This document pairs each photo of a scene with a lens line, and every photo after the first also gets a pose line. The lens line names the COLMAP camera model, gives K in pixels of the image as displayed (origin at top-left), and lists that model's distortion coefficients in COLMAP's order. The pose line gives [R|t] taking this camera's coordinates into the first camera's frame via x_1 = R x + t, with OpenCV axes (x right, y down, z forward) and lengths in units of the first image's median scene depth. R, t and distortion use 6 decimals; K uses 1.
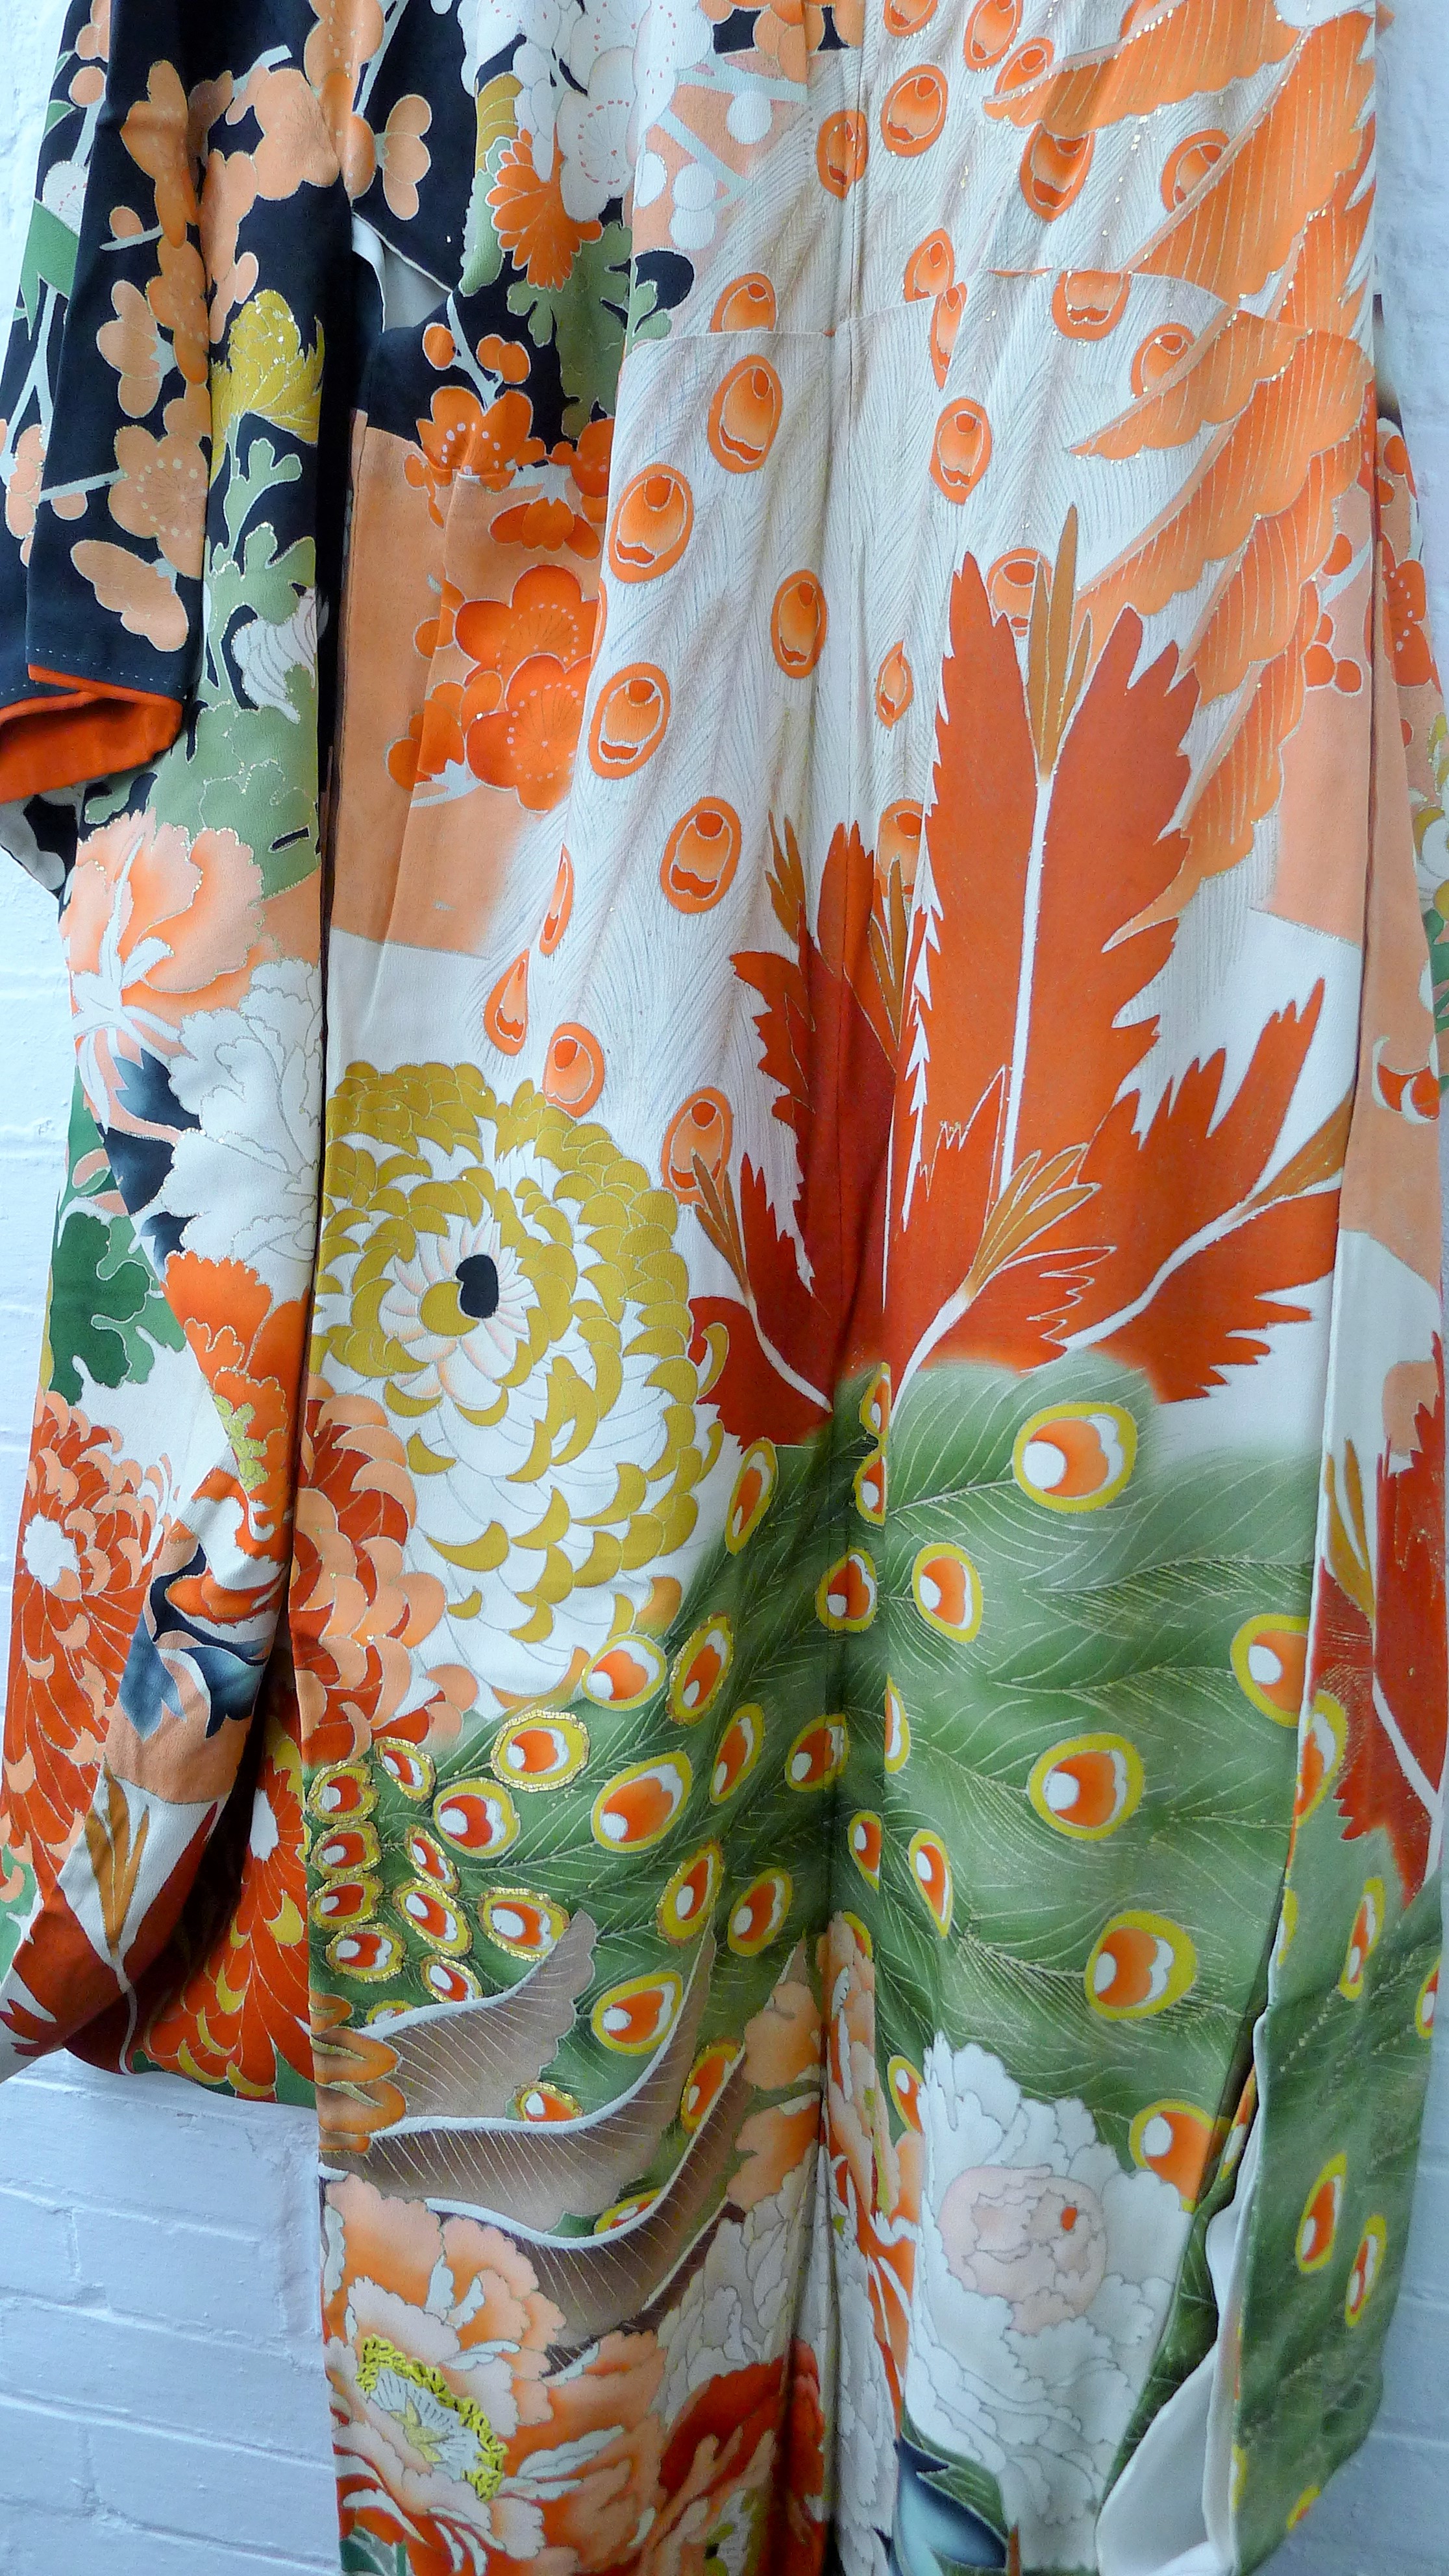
lens RADIAL K [[2017.5, 0, 729.7], [0, 2017.5, 1274.1], [0, 0, 1]] dist [-0.057848, 0.027904]
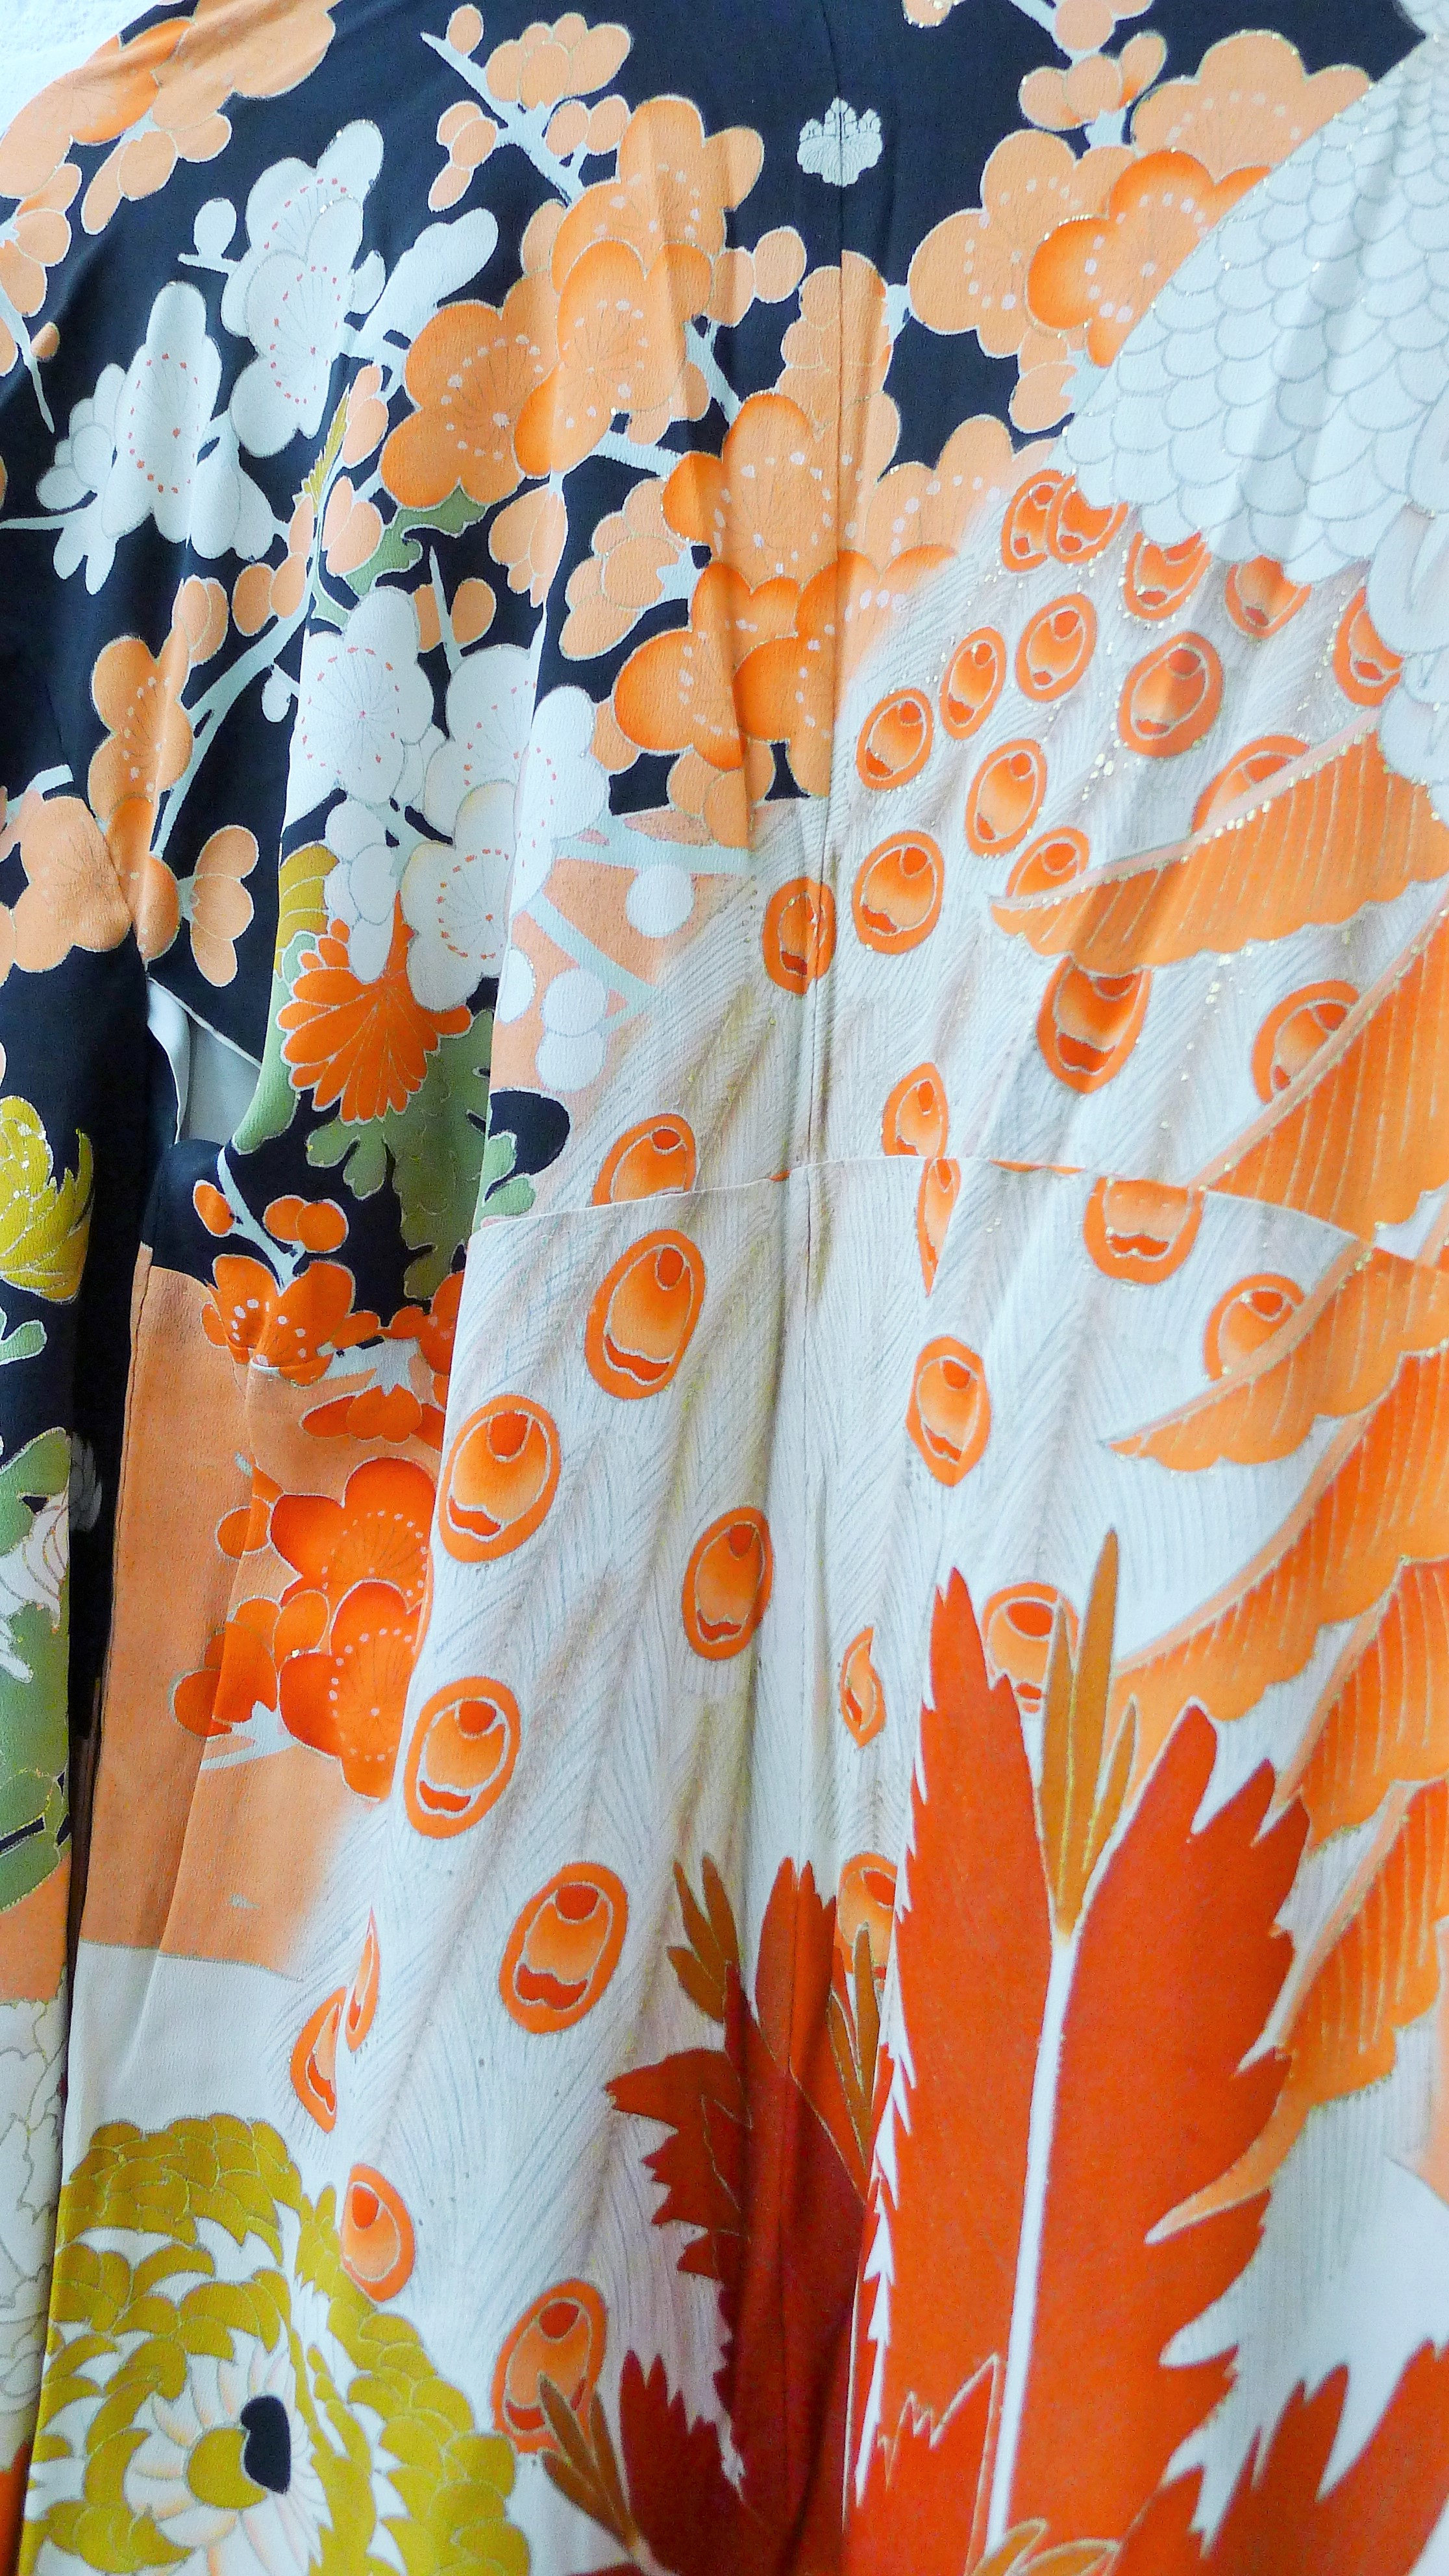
lens RADIAL K [[2017.5, 0, 737.8], [0, 2017.5, 1291.4], [0, 0, 1]] dist [-0.057848, 0.027904]
pose [[0.996108, 0.024363, -0.084712, 0.093533], [-0.035711, 0.990183, -0.135141, -0.329459], [0.080588, 0.137640, 0.987198, 0.303643]]
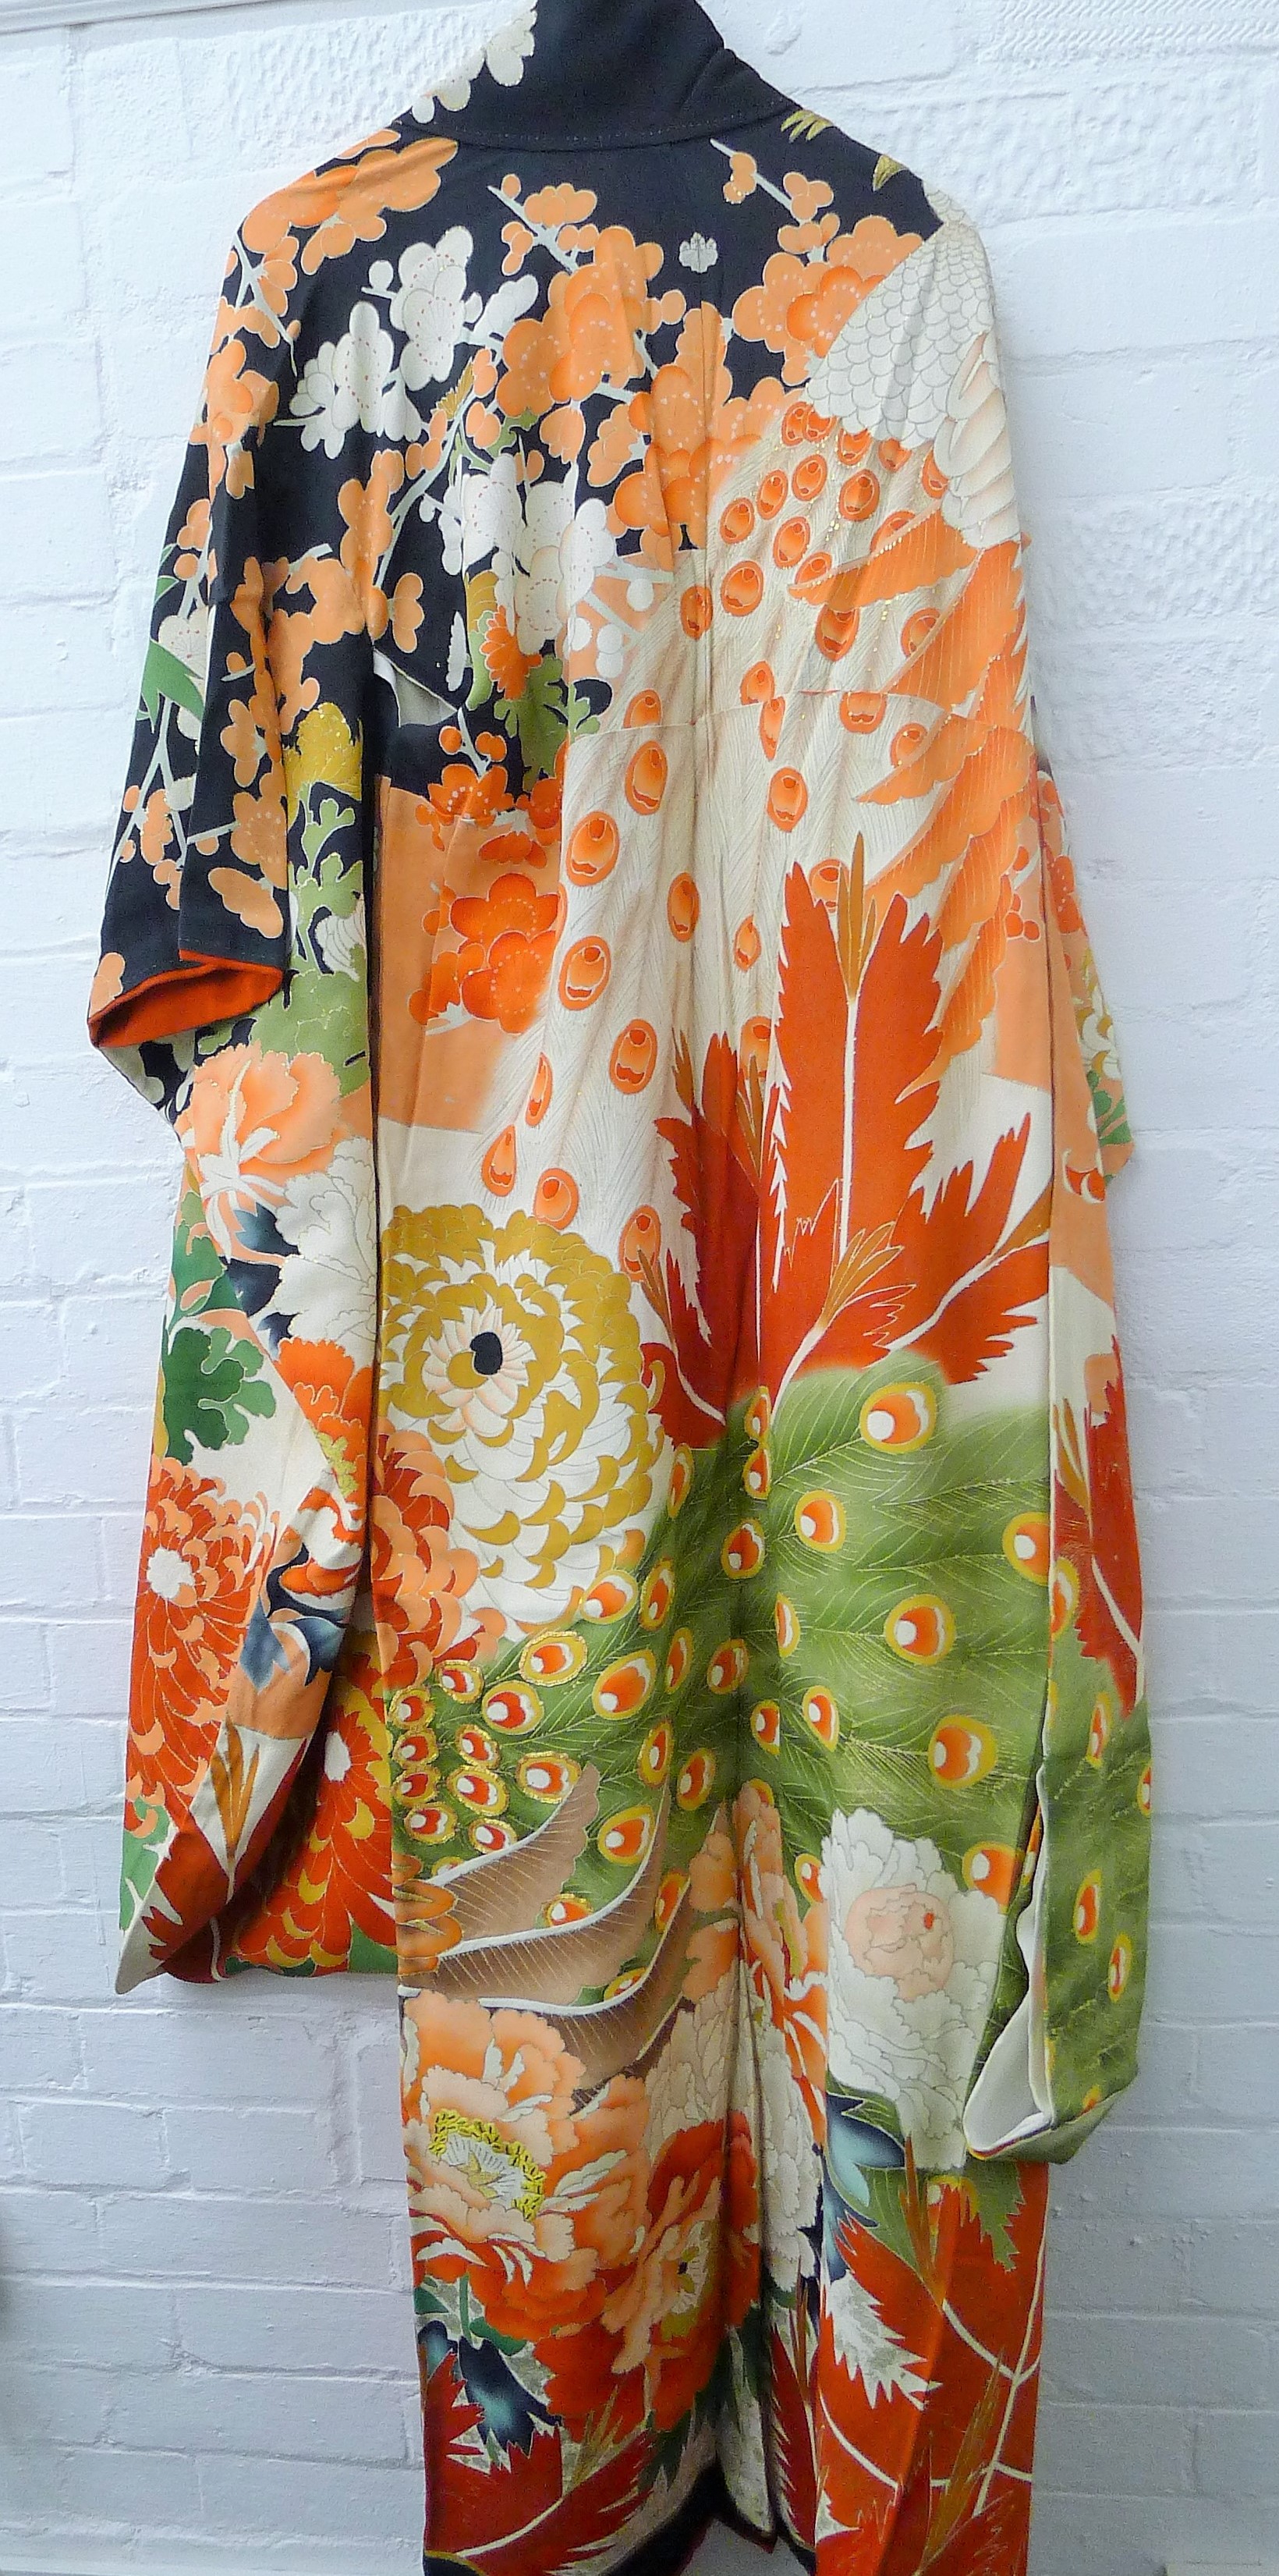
lens RADIAL K [[2039.6, 0, 659.5], [0, 2039.6, 1416.7], [0, 0, 1]] dist [-0.049099, 0.015747]
pose [[0.991731, -0.061515, 0.112628, -0.185042], [0.066460, 0.996959, -0.040686, 0.132242], [-0.109783, 0.047835, 0.992804, -0.543181]]
